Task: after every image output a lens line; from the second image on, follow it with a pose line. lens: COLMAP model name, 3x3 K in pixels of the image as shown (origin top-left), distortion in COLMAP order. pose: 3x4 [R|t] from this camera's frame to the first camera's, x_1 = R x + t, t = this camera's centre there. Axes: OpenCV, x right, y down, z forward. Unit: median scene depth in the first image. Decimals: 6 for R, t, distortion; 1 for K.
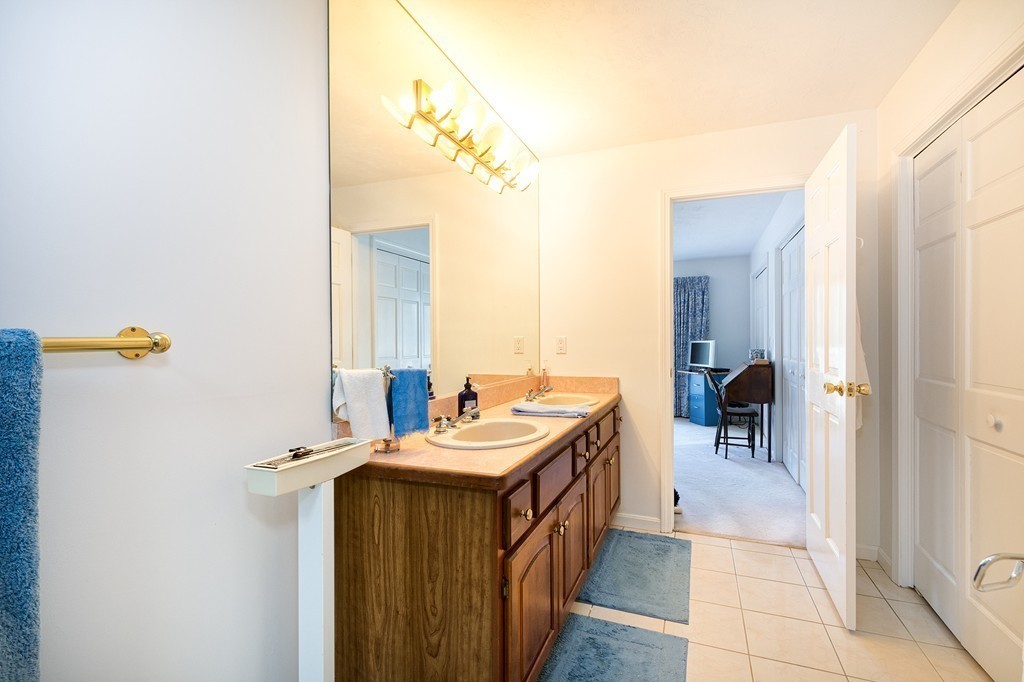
lens RADIAL K [[468.9, 0, 509.3], [0, 468.9, 333.6], [0, 0, 1]] dist [0.007616, 0.000080]
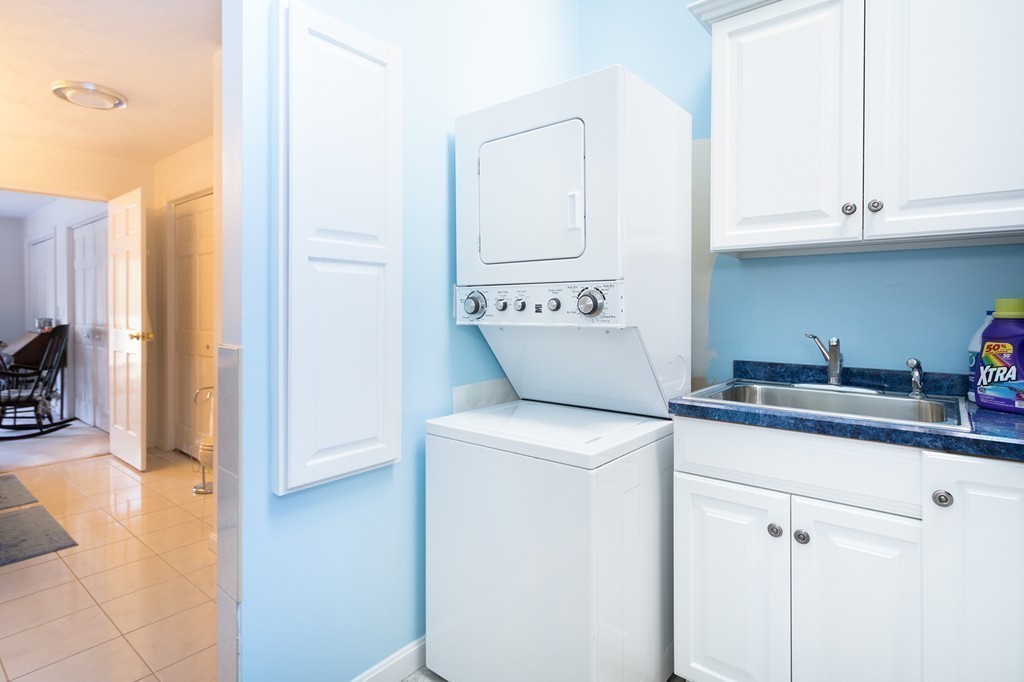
lens RADIAL K [[539.9, 0, 509.1], [0, 539.9, 313.1], [0, 0, 1]] dist [0.000765, 0.000078]
pose [[0.309201, -0.011648, 0.950925, -0.688045], [-0.007475, 0.999864, 0.014678, -0.008285], [-0.950967, -0.011646, 0.309072, -0.824546]]
